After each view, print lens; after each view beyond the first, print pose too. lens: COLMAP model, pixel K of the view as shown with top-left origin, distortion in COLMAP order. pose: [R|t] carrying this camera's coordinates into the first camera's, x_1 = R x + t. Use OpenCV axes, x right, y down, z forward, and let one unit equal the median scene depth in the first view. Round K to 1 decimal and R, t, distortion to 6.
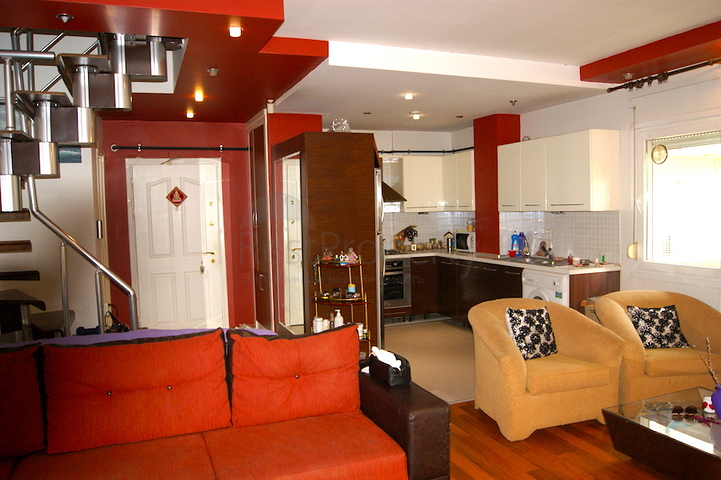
lens RADIAL K [[569.1, 0, 359.7], [0, 569.1, 238.9], [0, 0, 1]] dist [-0.080506, 0.021481]
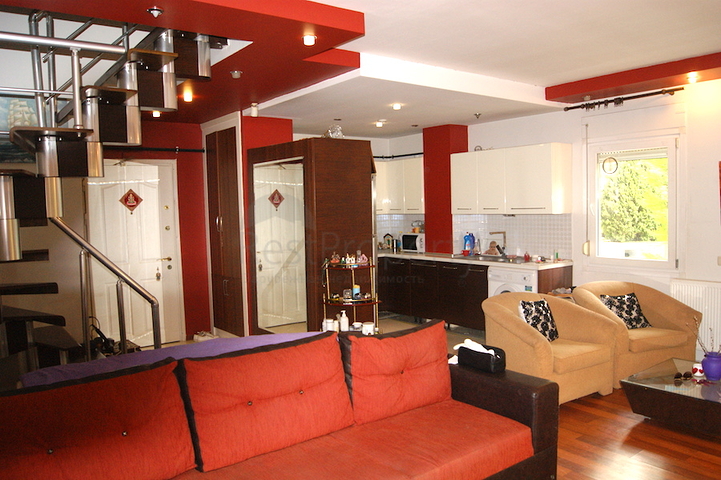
lens RADIAL K [[569.1, 0, 361.0], [0, 569.1, 239.6], [0, 0, 1]] dist [-0.080506, 0.021481]
pose [[0.964471, -0.015055, 0.263758, -0.288057], [0.015442, 0.999881, 0.000608, -0.004630], [-0.263736, 0.003486, 0.964589, -0.005025]]
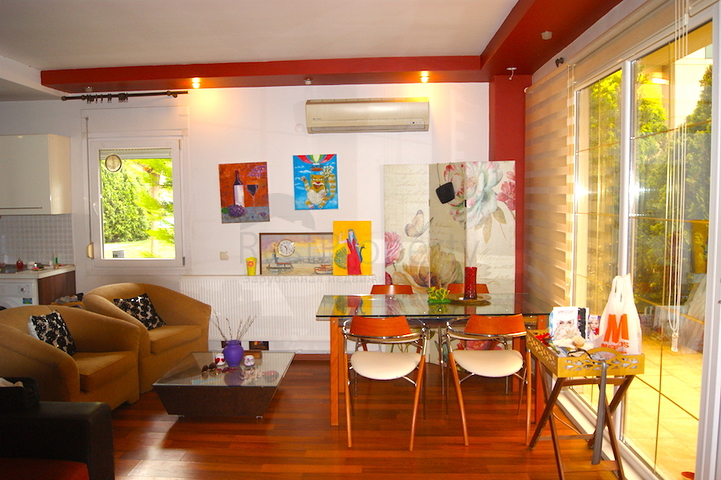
lens RADIAL K [[569.1, 0, 361.5], [0, 569.1, 238.7], [0, 0, 1]] dist [-0.080506, 0.021481]
pose [[0.400003, -0.042988, 0.915505, -0.308372], [0.048971, 0.998475, 0.025488, -0.004062], [-0.915205, 0.034638, 0.401498, 0.089517]]
